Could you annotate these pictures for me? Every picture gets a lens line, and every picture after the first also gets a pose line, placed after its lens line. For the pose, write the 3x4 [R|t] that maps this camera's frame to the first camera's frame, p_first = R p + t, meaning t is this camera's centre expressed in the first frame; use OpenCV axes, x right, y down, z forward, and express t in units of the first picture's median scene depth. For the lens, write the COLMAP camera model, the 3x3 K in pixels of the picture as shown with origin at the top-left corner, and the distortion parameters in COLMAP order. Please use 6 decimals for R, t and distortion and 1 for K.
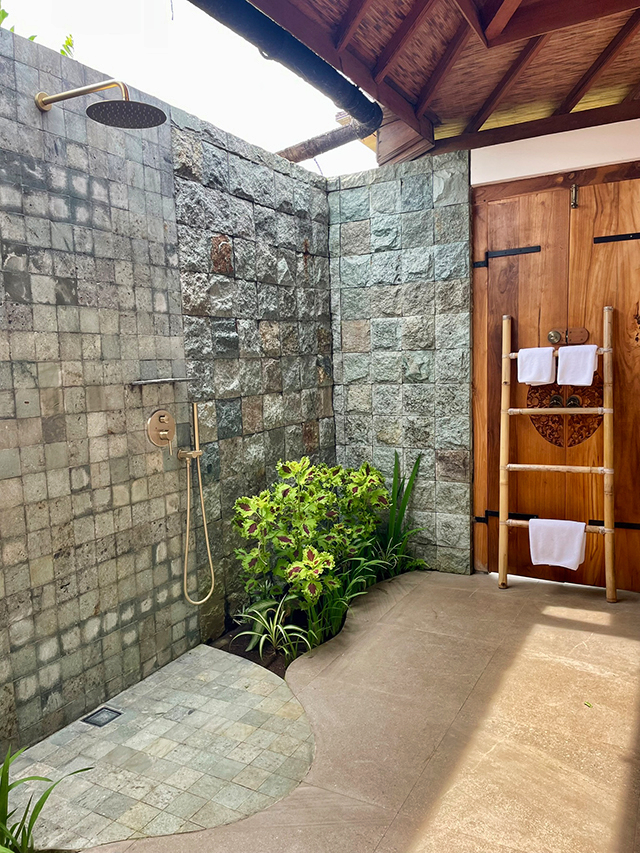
lens RADIAL K [[651.0, 0, 320.2], [0, 651.0, 427.0], [0, 0, 1]] dist [-0.004184, -0.006001]
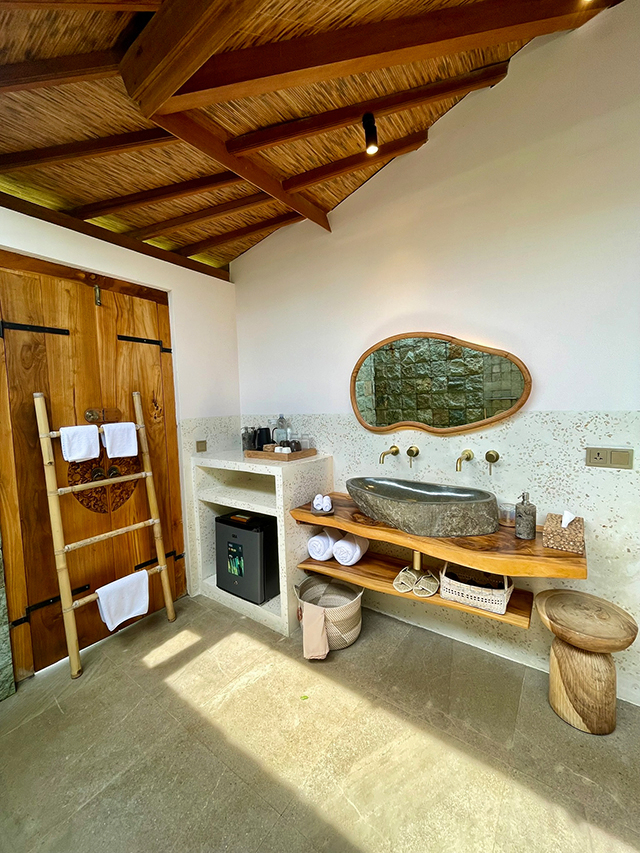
lens RADIAL K [[344.1, 0, 320.1], [0, 344.1, 426.7], [0, 0, 1]] dist [0.000712, 0.000073]
pose [[0.128135, -0.028266, 0.991354, -0.168715], [0.130671, 0.991361, 0.011377, -0.076556], [-0.983111, 0.128083, 0.130722, 0.549848]]
